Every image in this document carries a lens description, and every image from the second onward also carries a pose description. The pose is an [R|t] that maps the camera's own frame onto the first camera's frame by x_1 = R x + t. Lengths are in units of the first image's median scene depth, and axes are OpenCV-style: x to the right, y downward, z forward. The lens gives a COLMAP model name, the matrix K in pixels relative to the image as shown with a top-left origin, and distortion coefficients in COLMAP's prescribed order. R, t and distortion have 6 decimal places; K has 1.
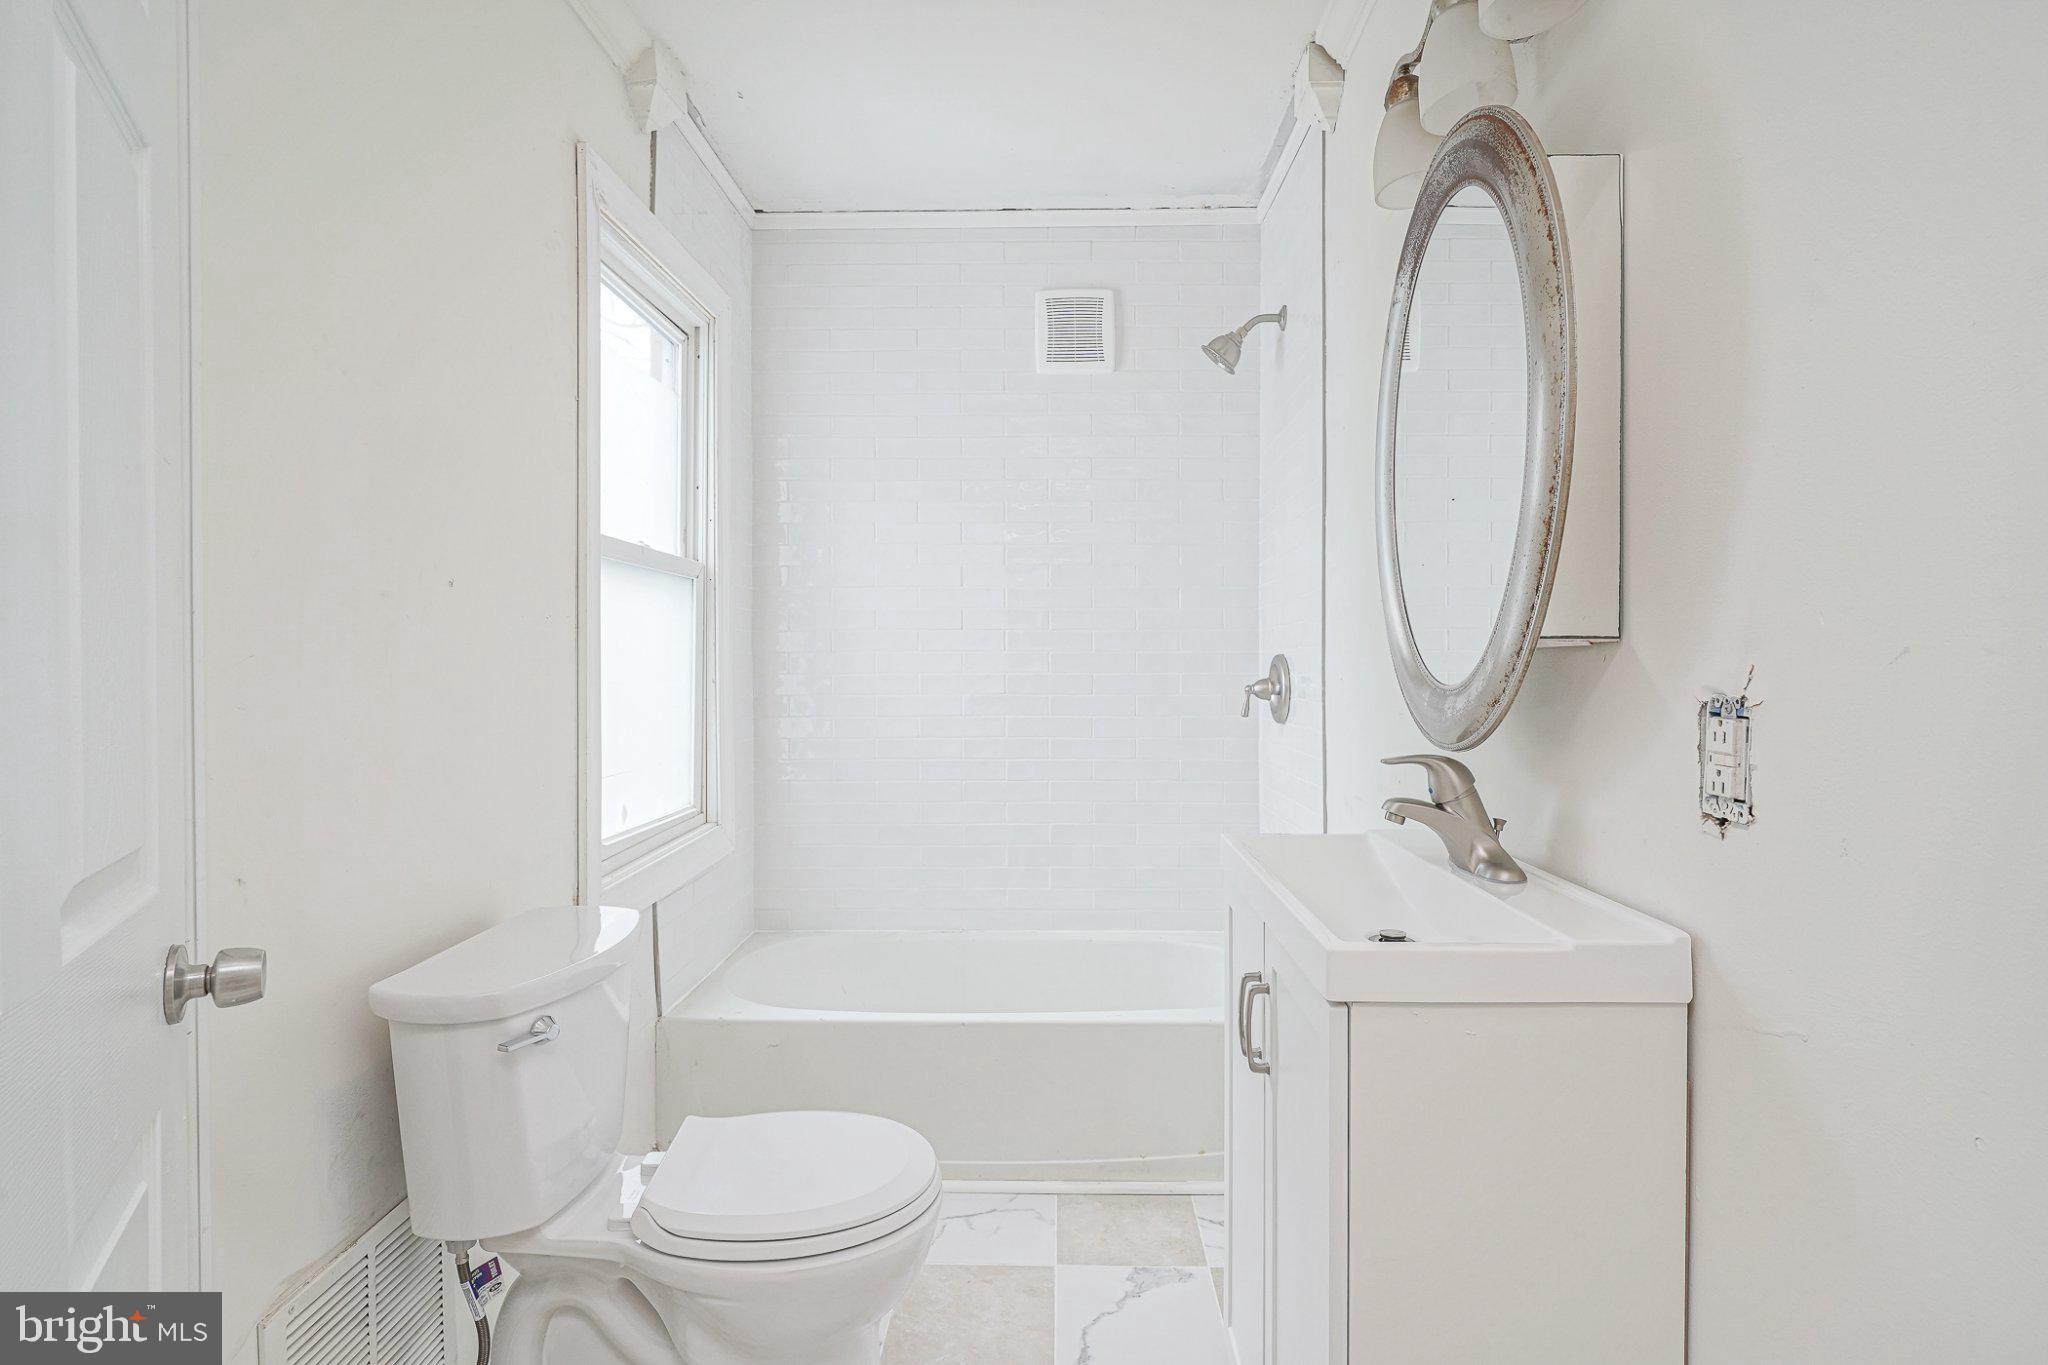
lens RADIAL K [[1064.5, 0, 1062.2], [0, 1064.5, 666.5], [0, 0, 1]] dist [-0.009284, 0.006834]
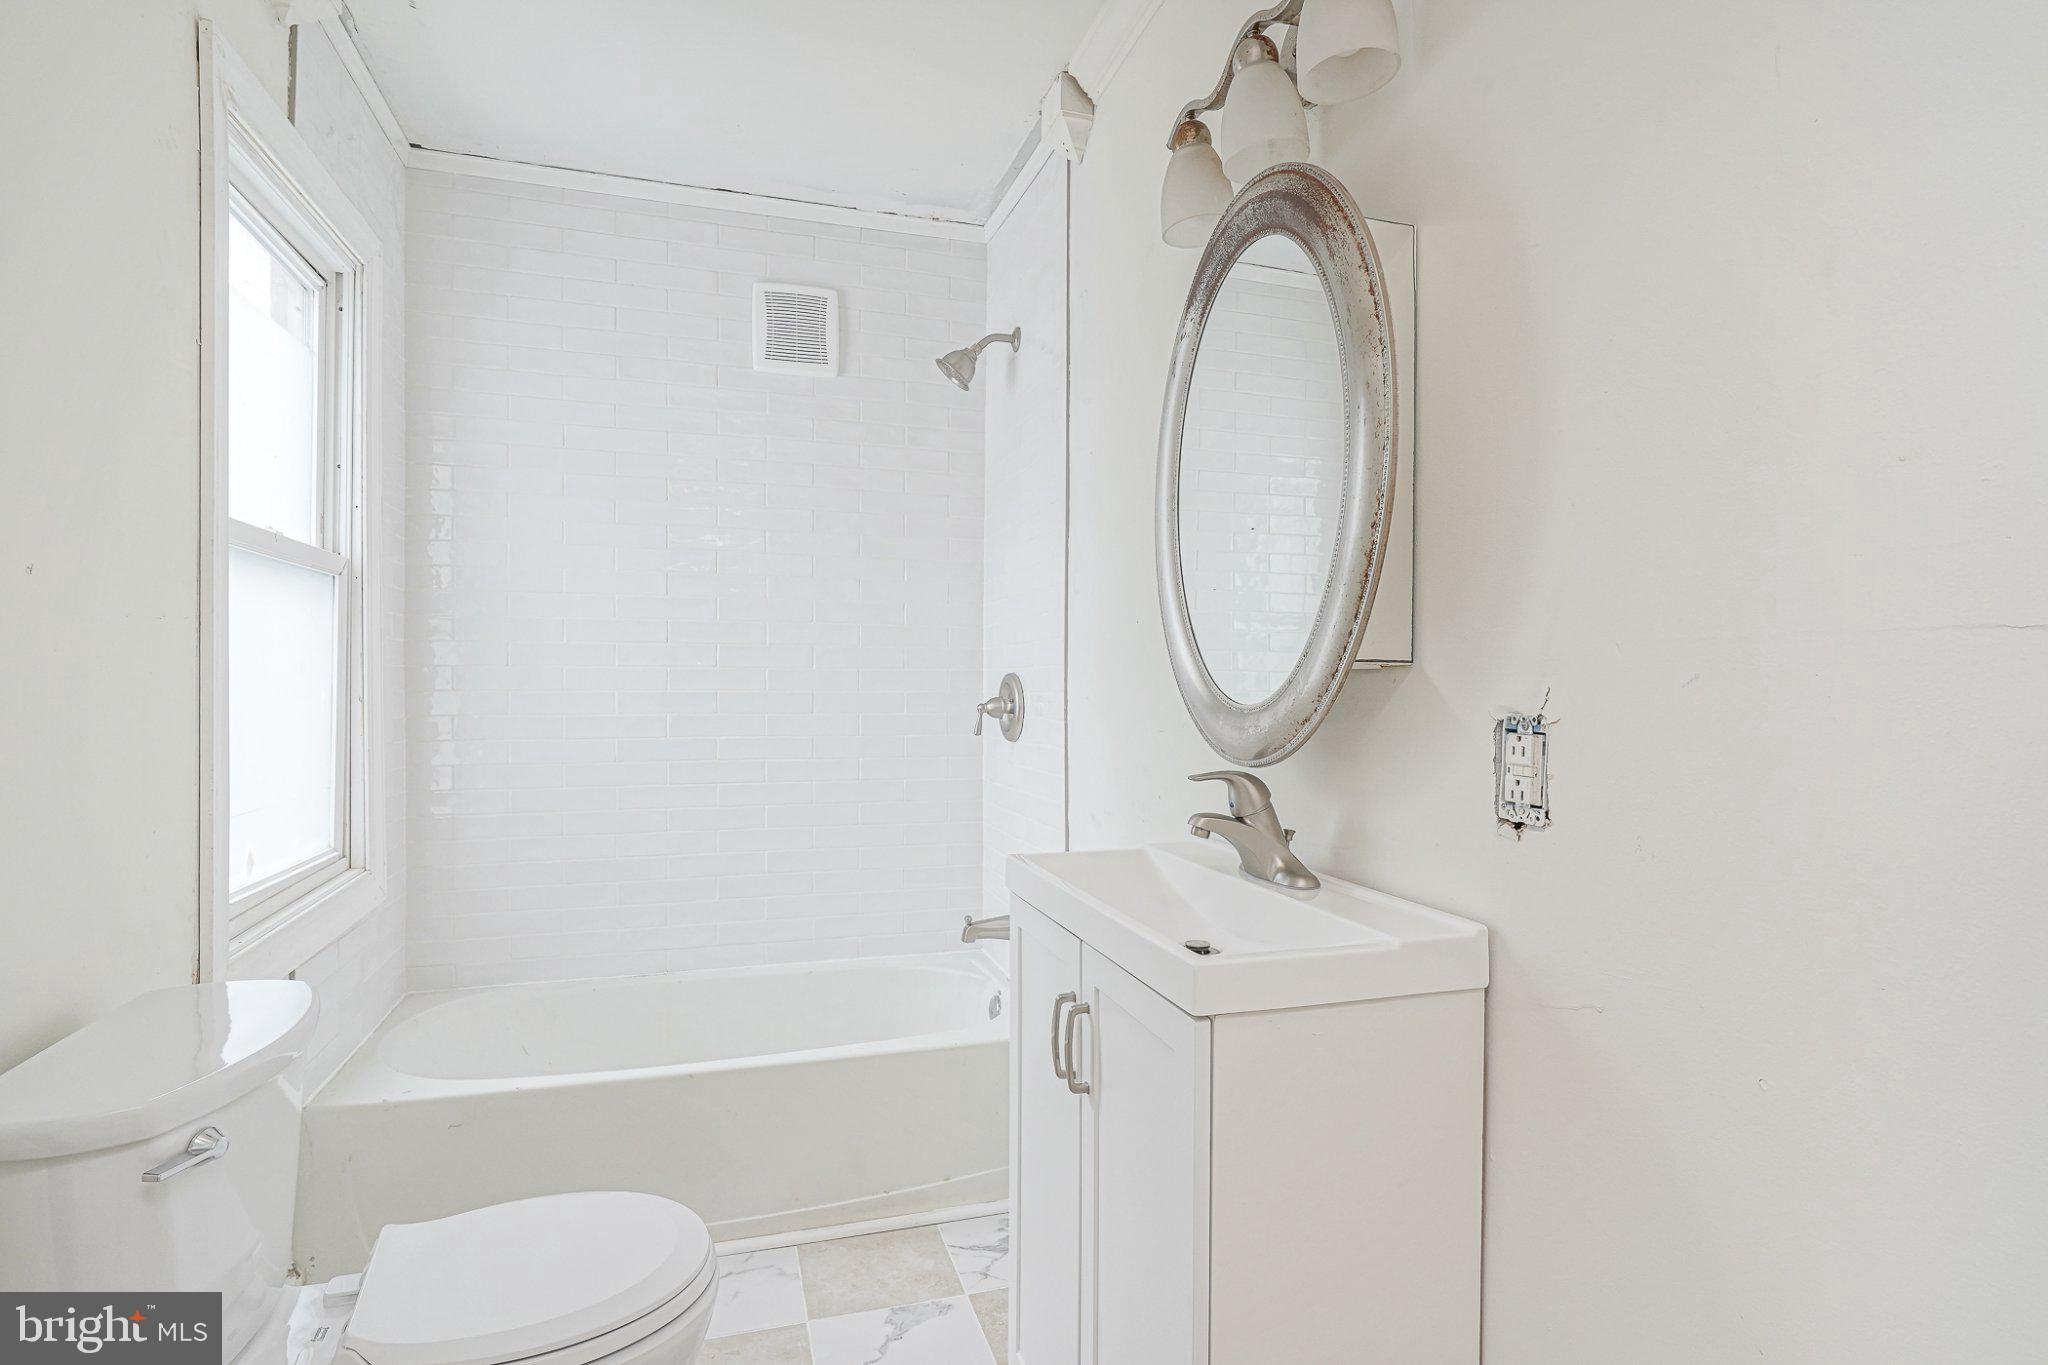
lens RADIAL K [[1064.5, 0, 1034.2], [0, 1064.5, 684.4], [0, 0, 1]] dist [-0.009284, 0.006834]
pose [[0.945998, 0.006053, 0.324115, -0.121101], [-0.006289, 0.999980, -0.000319, -0.000691], [-0.324110, -0.001736, 0.946018, 0.047002]]
